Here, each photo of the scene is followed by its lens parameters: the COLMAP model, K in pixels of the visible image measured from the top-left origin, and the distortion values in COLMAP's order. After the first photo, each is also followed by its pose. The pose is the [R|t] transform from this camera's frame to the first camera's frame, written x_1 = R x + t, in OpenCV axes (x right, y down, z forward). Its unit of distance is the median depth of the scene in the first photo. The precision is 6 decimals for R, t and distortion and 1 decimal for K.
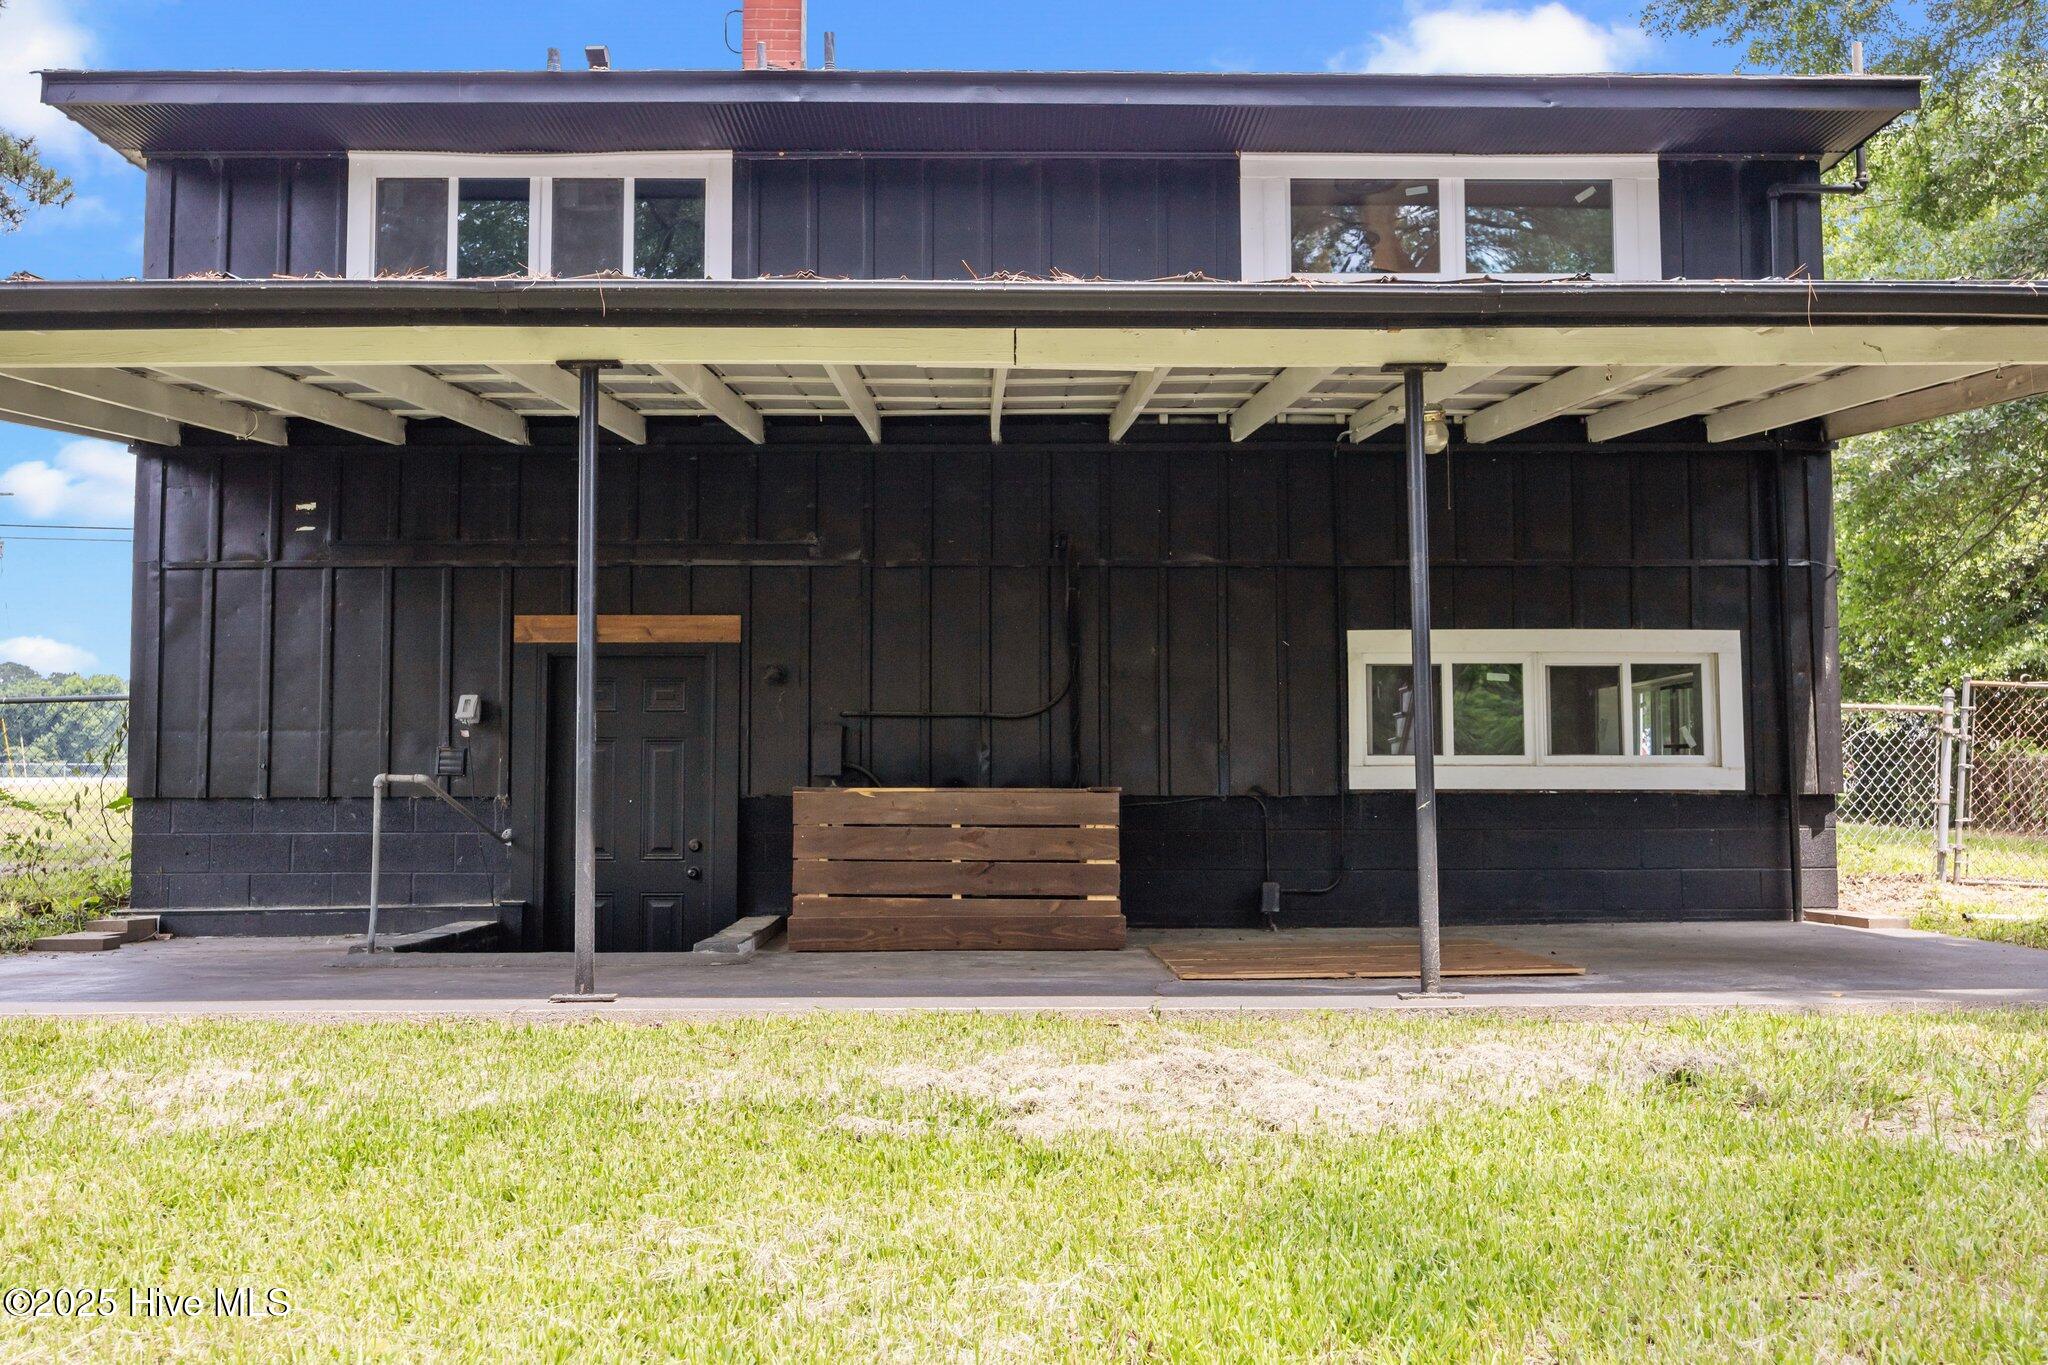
lens RADIAL K [[1810.2, 0, 1024.0], [0, 1810.2, 682.5], [0, 0, 1]] dist [-0.009664, -0.007400]
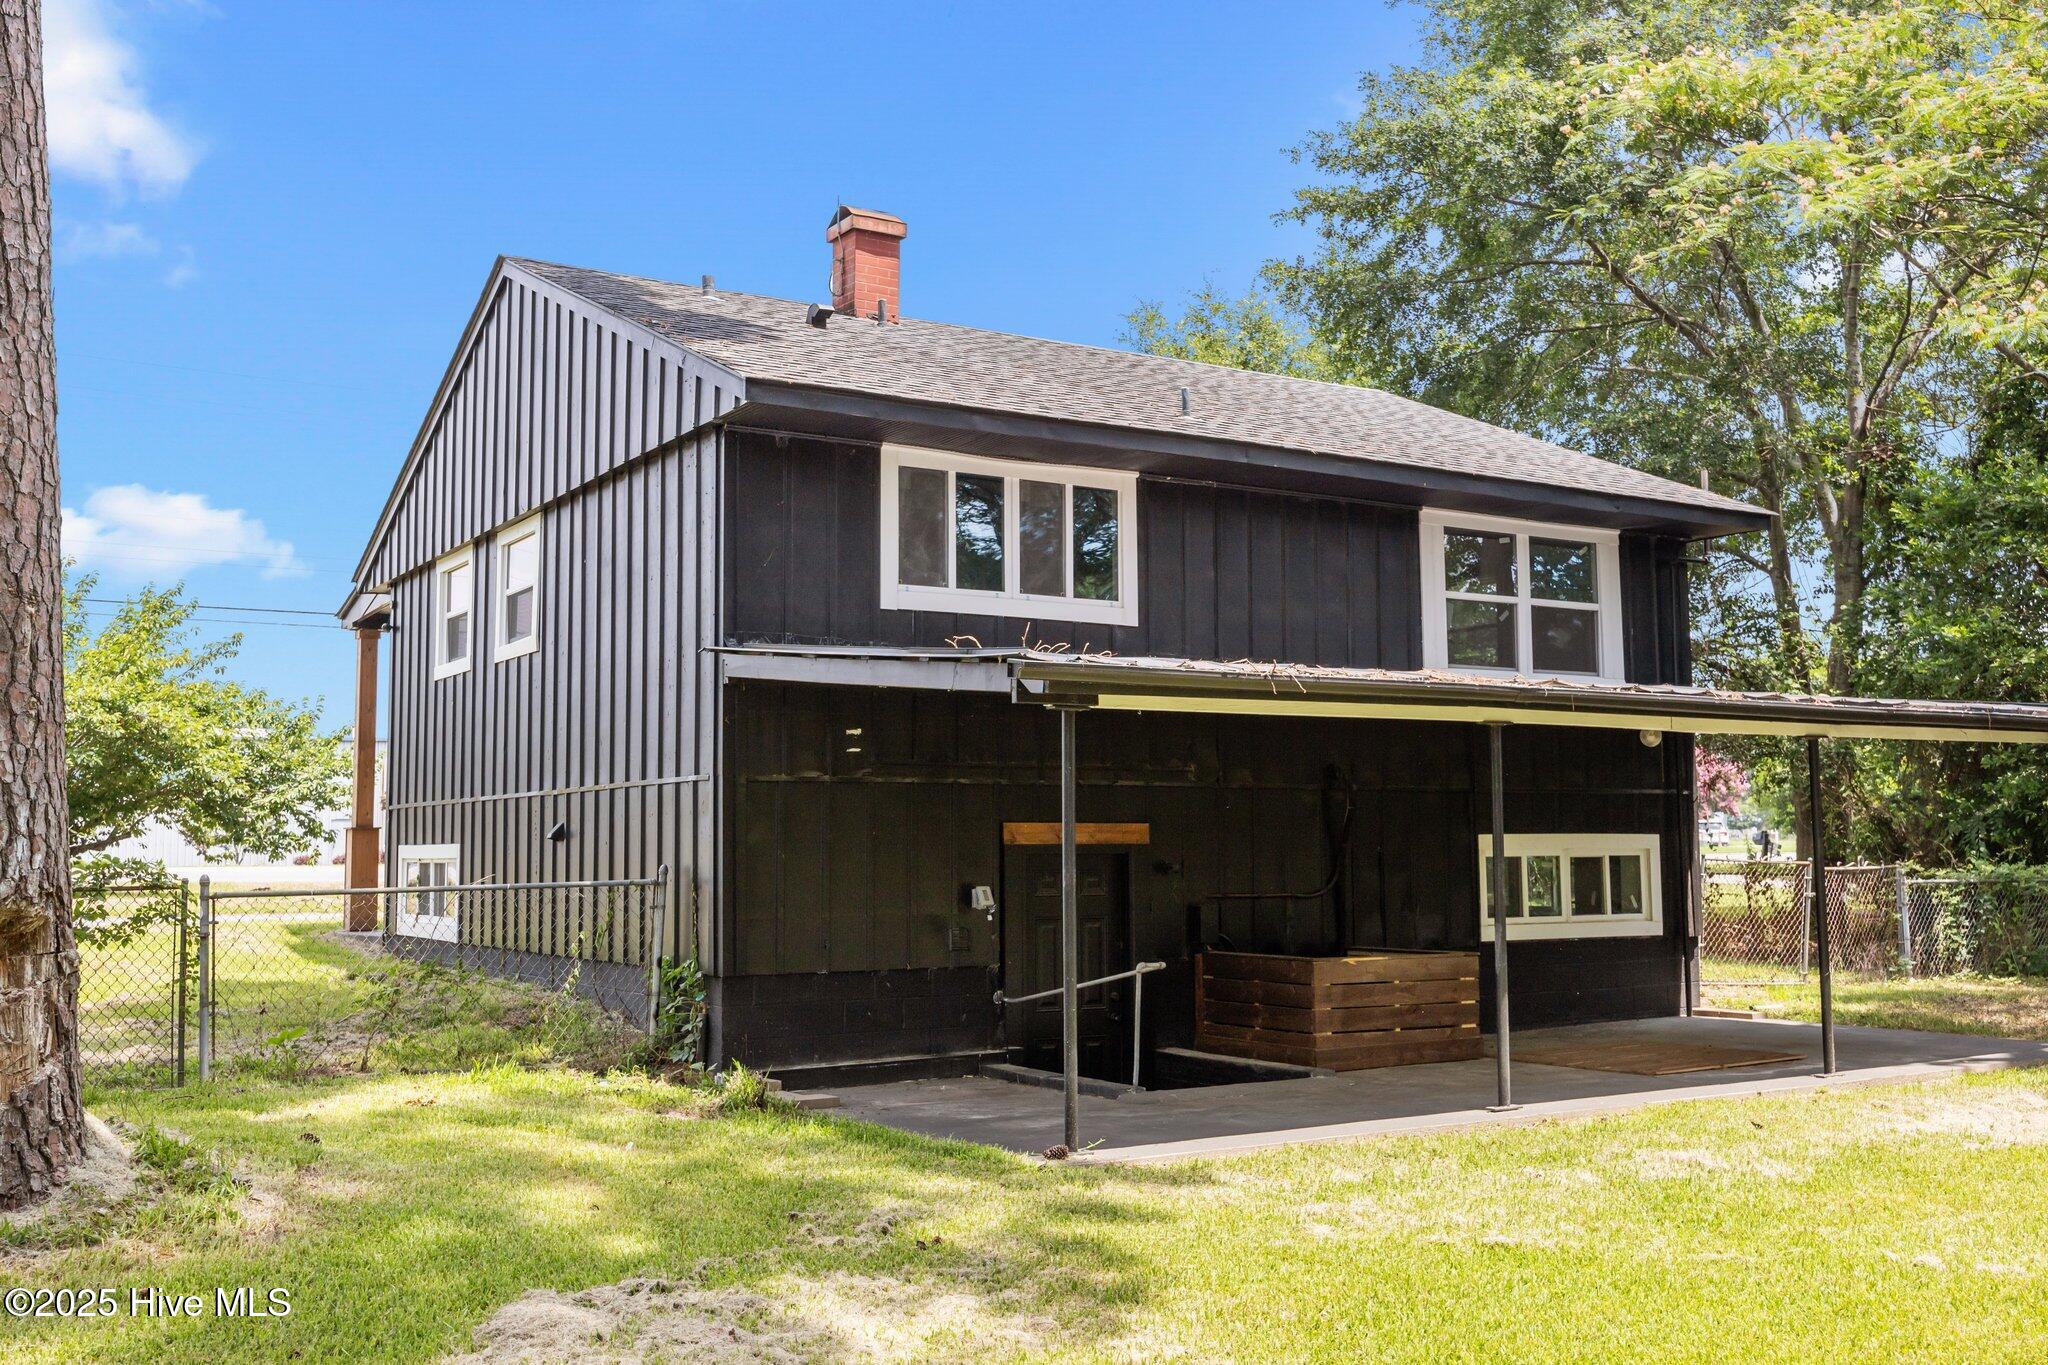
lens RADIAL K [[2002.7, 0, 1024.0], [0, 2002.7, 682.5], [0, 0, 1]] dist [-0.008386, -0.015948]
pose [[0.851065, 0.041246, 0.523439, -1.017954], [-0.029358, 0.999088, -0.030993, -0.093001], [-0.524240, 0.011010, 0.851500, -0.214838]]
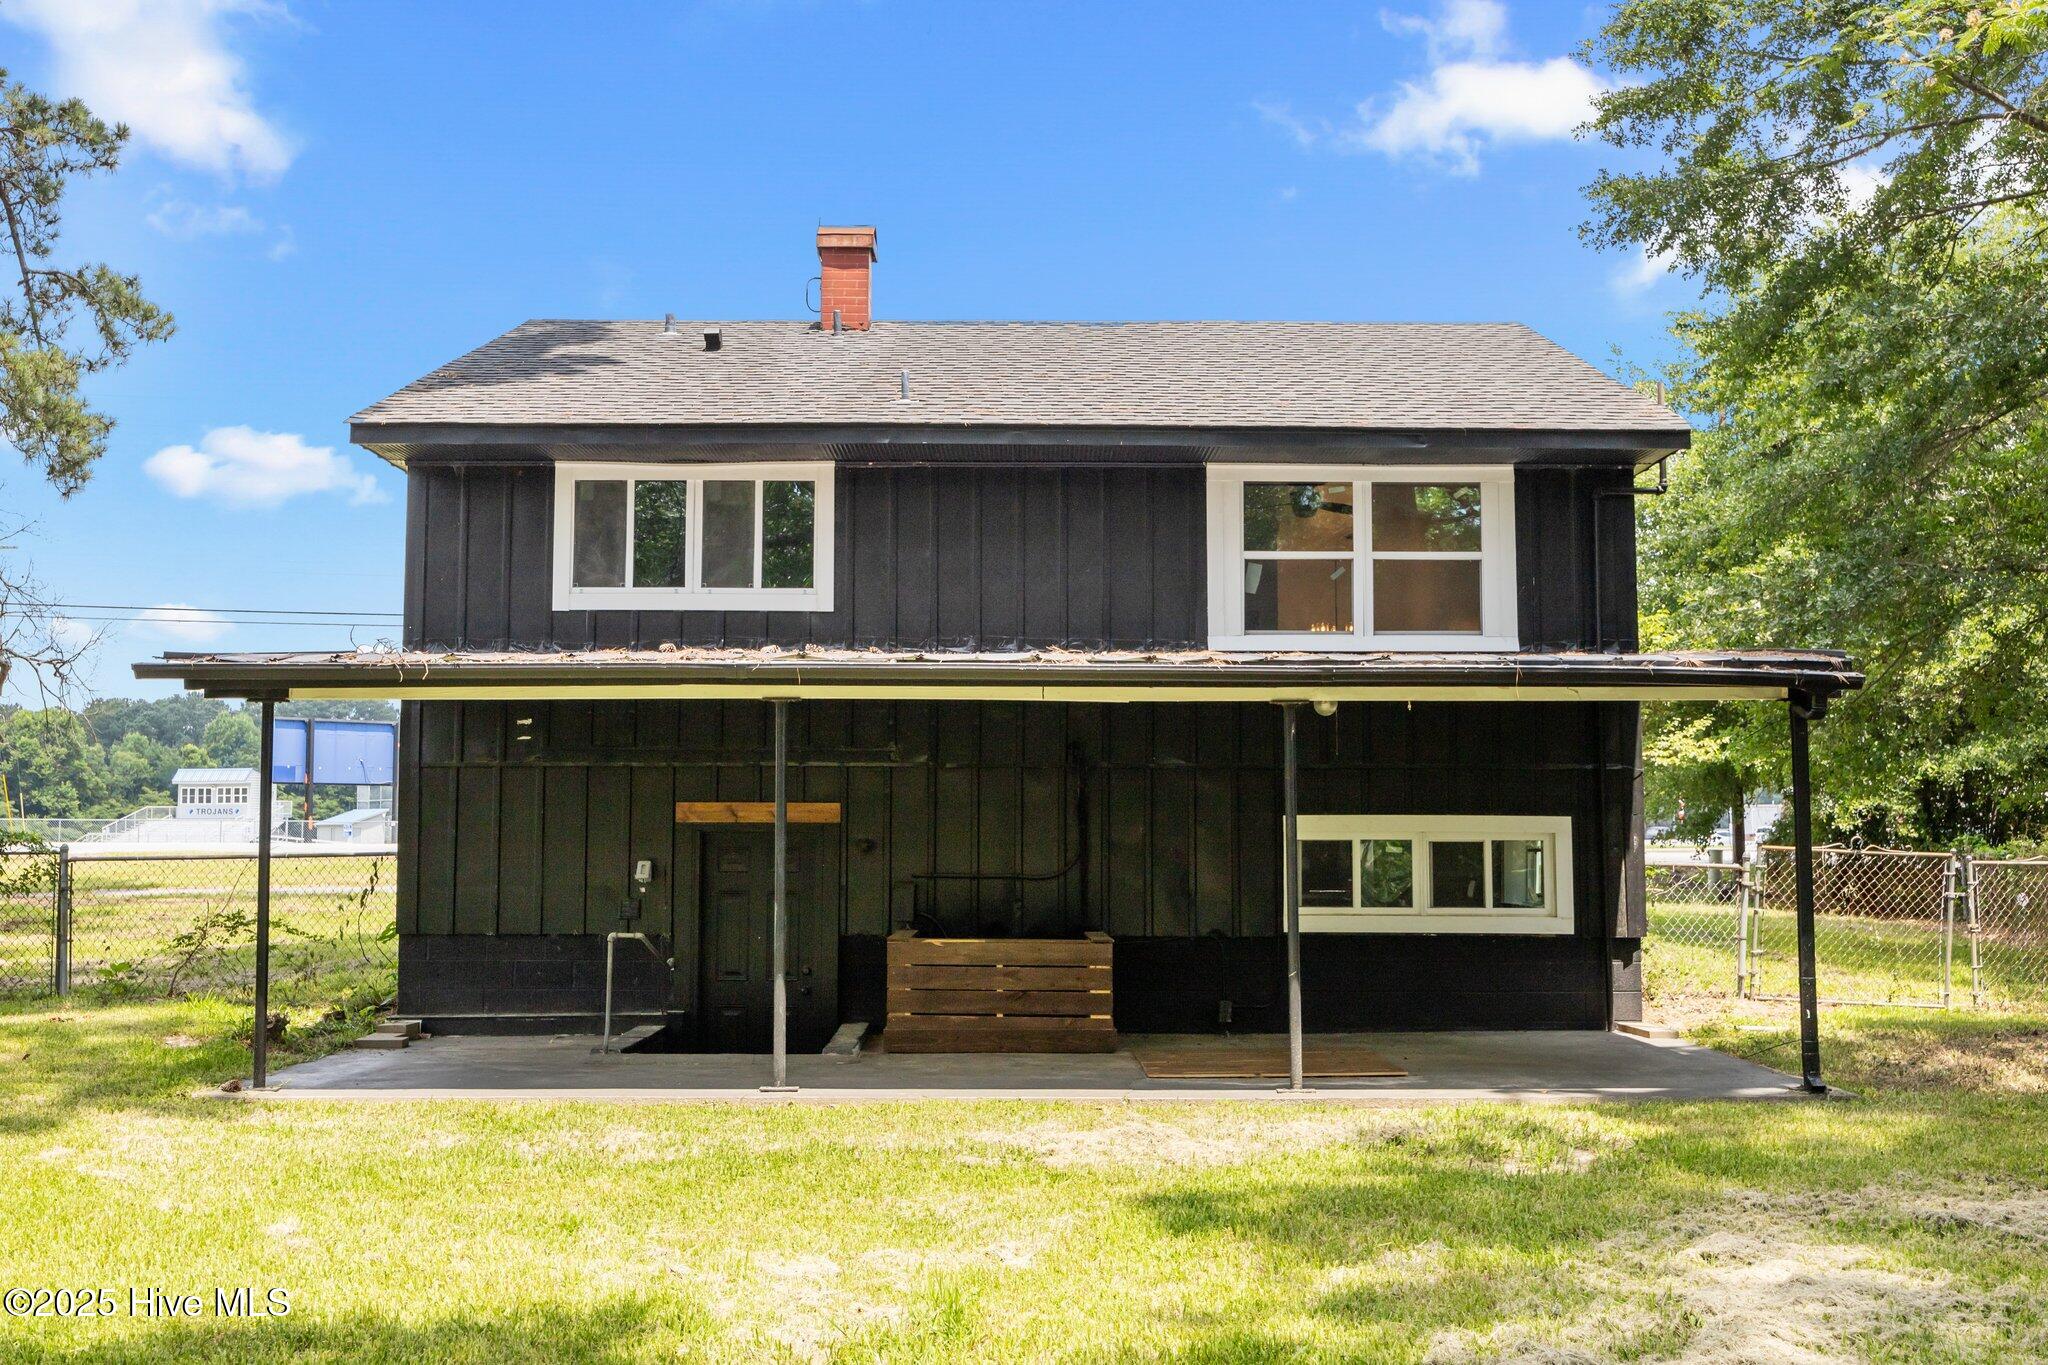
lens RADIAL K [[2002.7, 0, 1024.0], [0, 2002.7, 682.5], [0, 0, 1]] dist [-0.008386, -0.015948]
pose [[0.999952, 0.003960, -0.009004, -0.003893], [-0.004084, 0.999896, -0.013822, -0.108674], [0.008948, 0.013858, 0.999864, -0.522512]]
